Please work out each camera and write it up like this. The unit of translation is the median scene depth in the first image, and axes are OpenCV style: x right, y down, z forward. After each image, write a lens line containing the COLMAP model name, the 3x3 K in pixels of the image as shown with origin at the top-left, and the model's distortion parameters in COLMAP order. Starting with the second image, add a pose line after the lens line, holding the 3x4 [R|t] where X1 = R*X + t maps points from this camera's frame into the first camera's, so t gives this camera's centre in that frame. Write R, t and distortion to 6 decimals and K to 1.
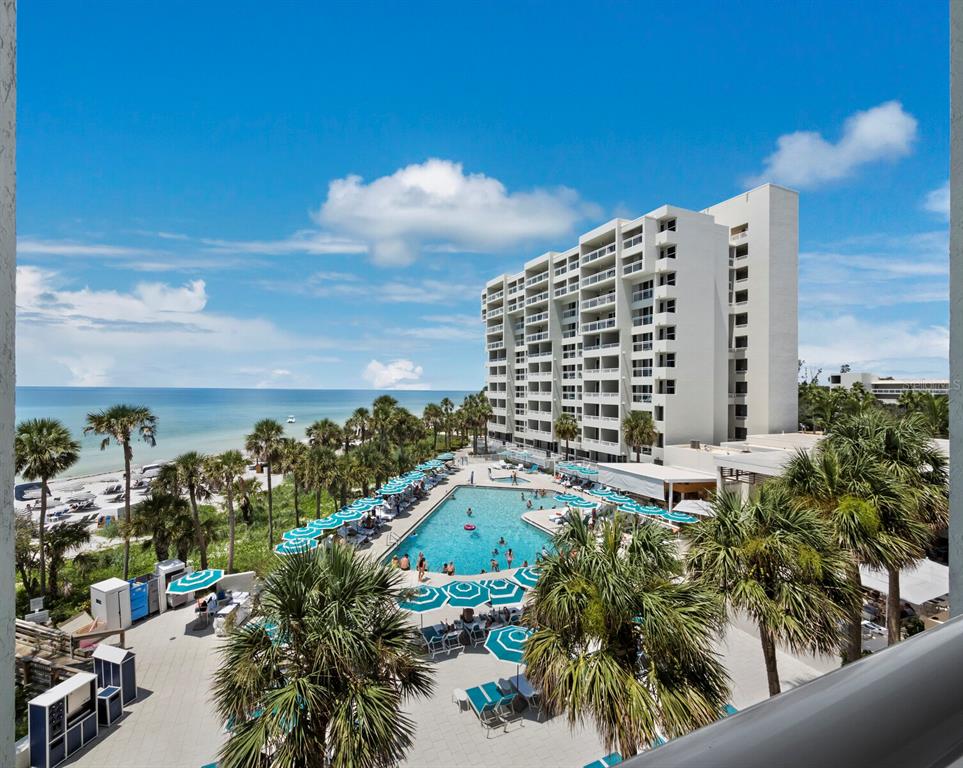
lens RADIAL K [[433.0, 0, 454.6], [0, 433.0, 387.9], [0, 0, 1]] dist [-0.004092, 0.000905]
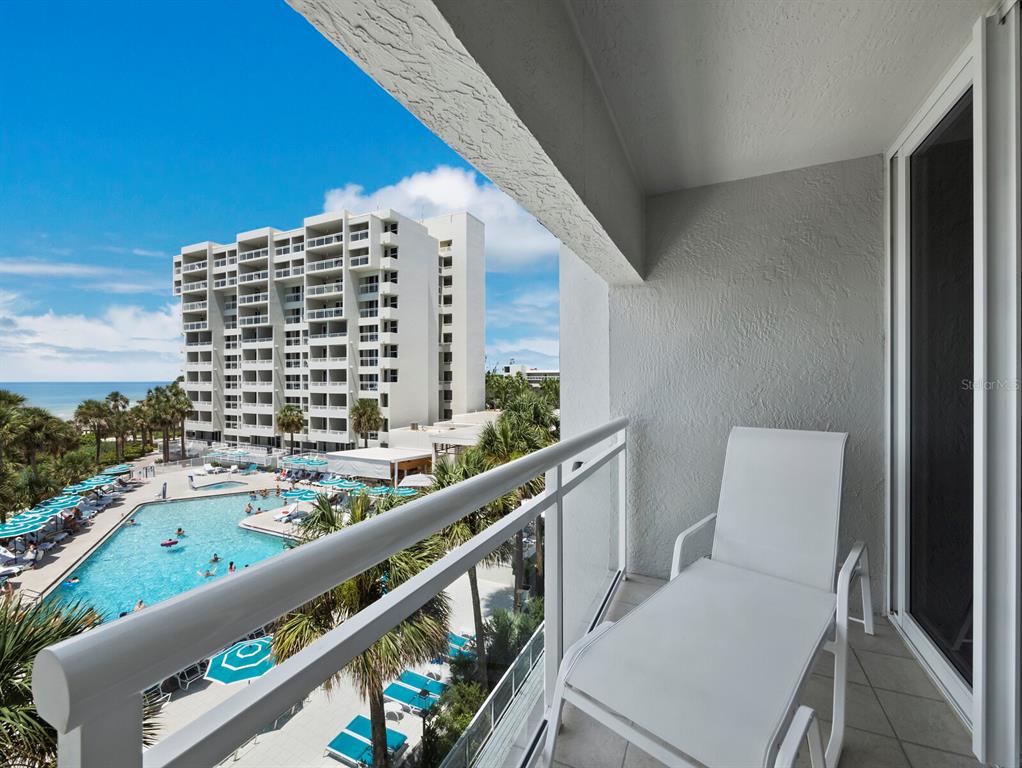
lens RADIAL K [[434.5, 0, 508.0], [0, 434.5, 377.3], [0, 0, 1]] dist [-0.004368, 0.000598]
pose [[0.748125, -0.007319, 0.663517, -0.016891], [0.005968, 0.999973, 0.004301, -0.001152], [-0.663531, 0.000742, 0.748148, -0.017499]]
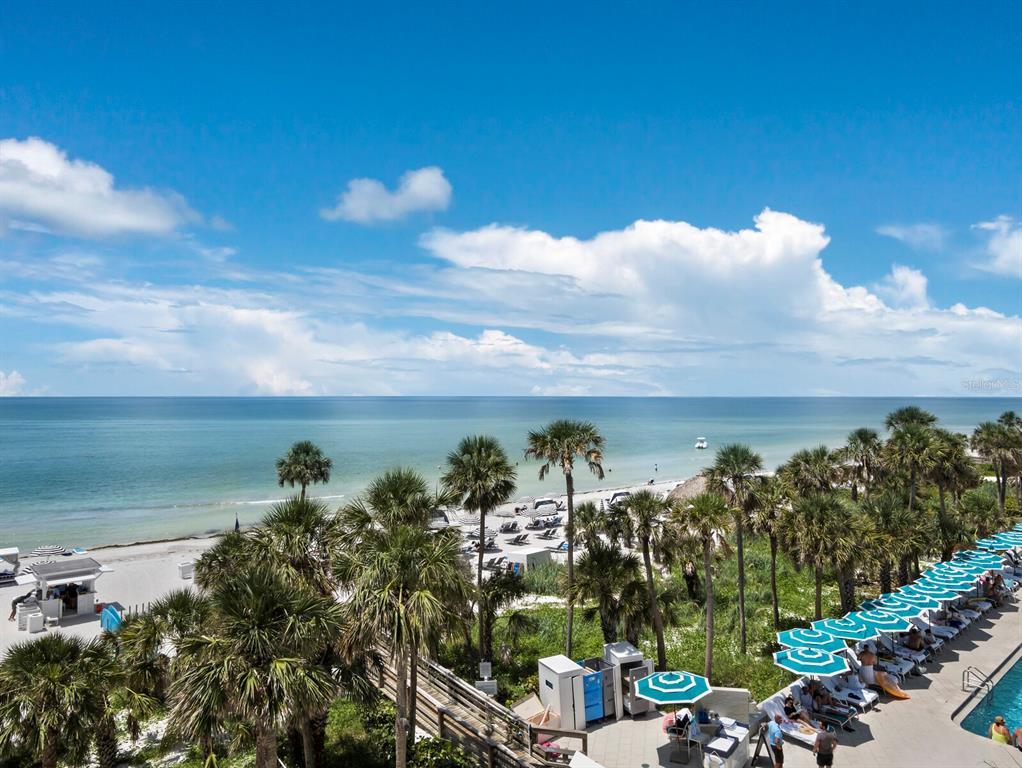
lens RADIAL K [[672.1, 0, 518.4], [0, 672.1, 374.9], [0, 0, 1]] dist [-0.002427, 0.001690]
pose [[0.821361, -0.026804, -0.569779, -0.089098], [0.009940, 0.999416, -0.032686, -0.001033], [0.570323, 0.021183, 0.821147, 0.001967]]
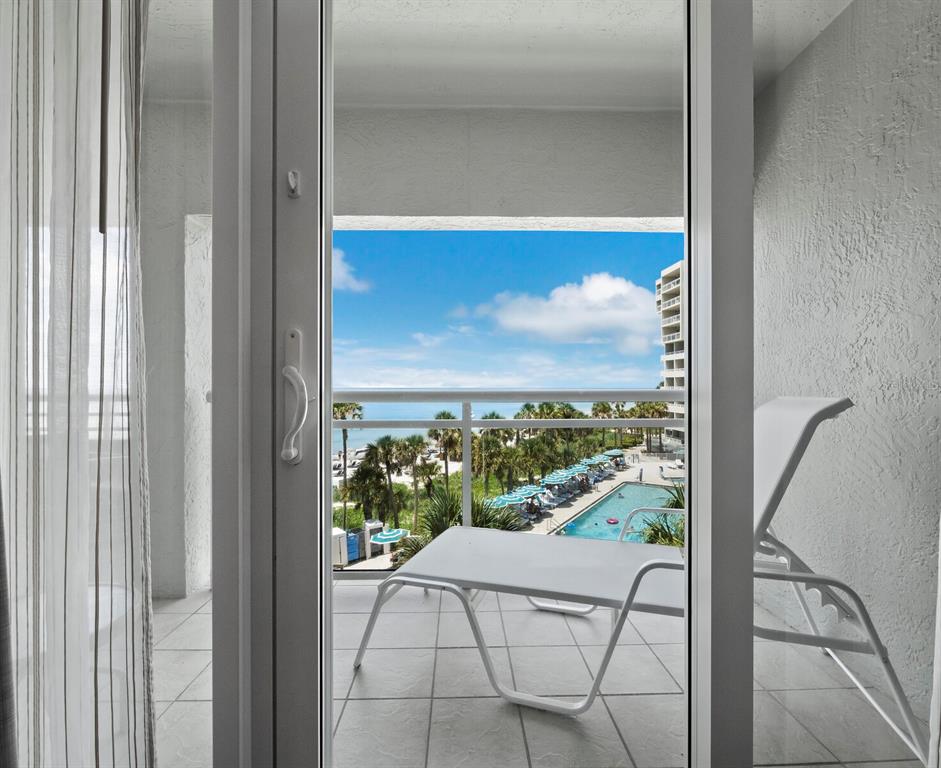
lens RADIAL K [[430.9, 0, 472.3], [0, 430.9, 385.9], [0, 0, 1]] dist [-0.004969, 0.000118]
pose [[0.935819, -0.009626, -0.352348, 0.034552], [0.010025, 0.999950, -0.000692, 0.005046], [0.352337, -0.002884, 0.935869, -0.043657]]
